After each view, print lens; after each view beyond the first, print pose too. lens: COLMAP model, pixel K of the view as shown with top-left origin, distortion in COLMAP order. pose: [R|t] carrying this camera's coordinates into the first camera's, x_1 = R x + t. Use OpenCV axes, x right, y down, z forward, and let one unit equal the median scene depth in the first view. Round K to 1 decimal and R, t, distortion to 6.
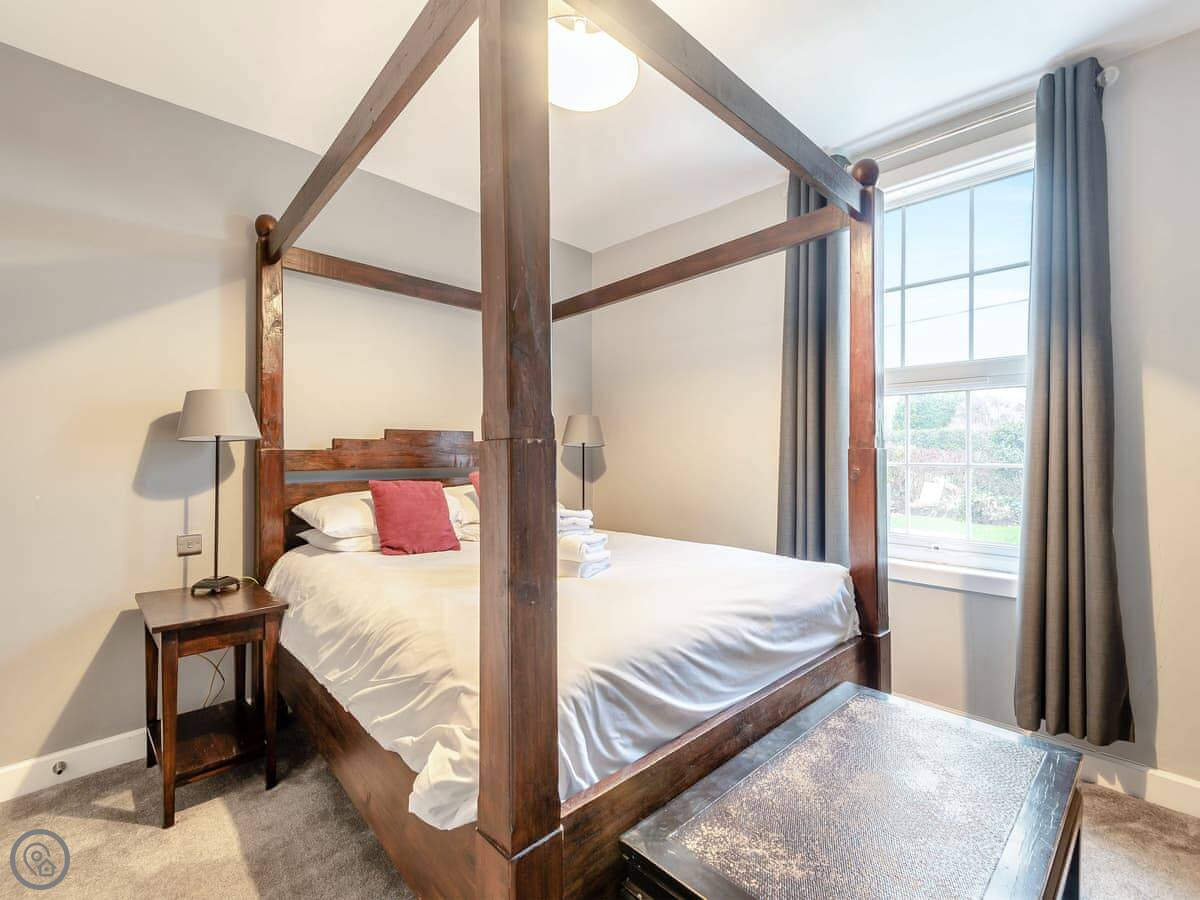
lens RADIAL K [[559.7, 0, 597.7], [0, 559.7, 446.1], [0, 0, 1]] dist [-0.000373, -0.000361]
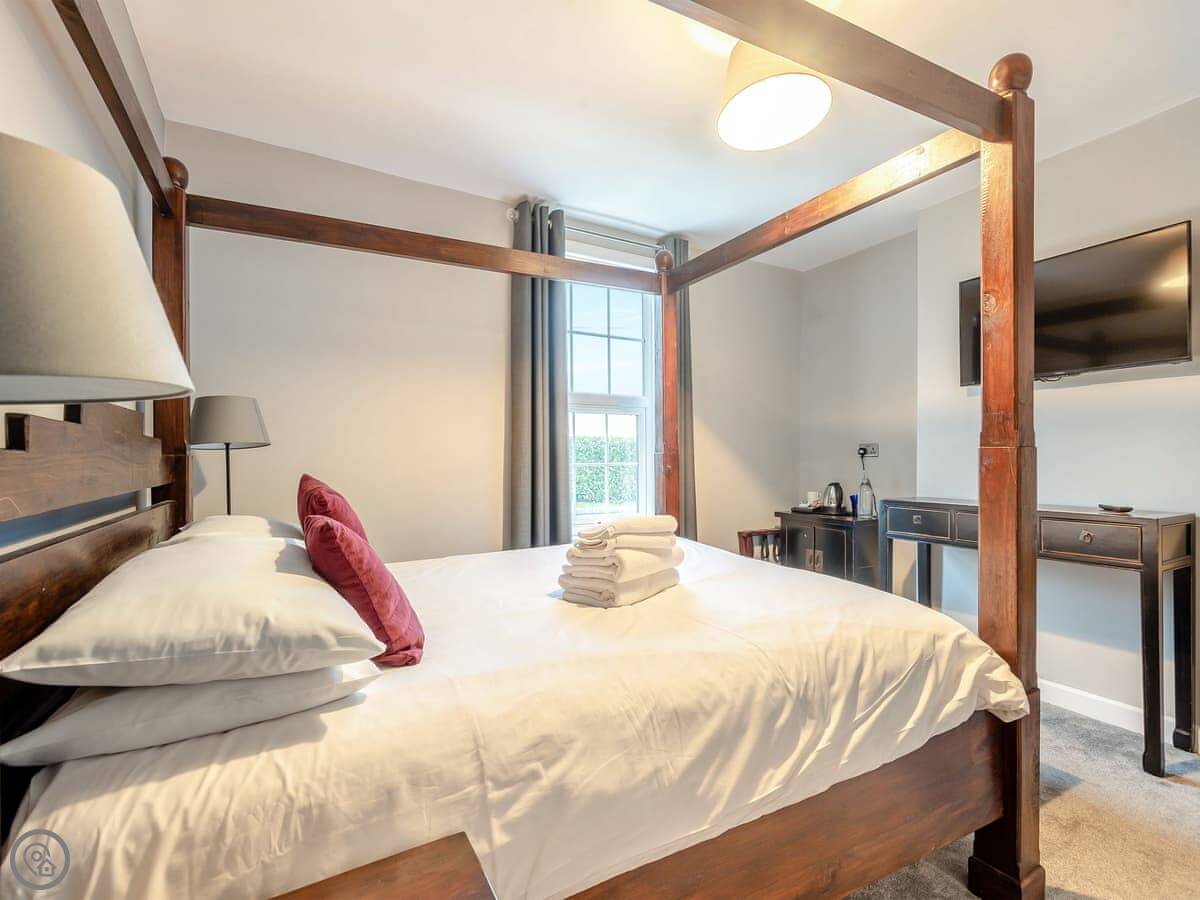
lens RADIAL K [[543.6, 0, 592.7], [0, 543.6, 452.9], [0, 0, 1]] dist [-0.000835, -0.006629]
pose [[0.259810, 0.007723, 0.965629, -0.739763], [-0.012948, 0.999906, -0.004513, 0.010691], [-0.965573, -0.011330, 0.259885, 0.660918]]
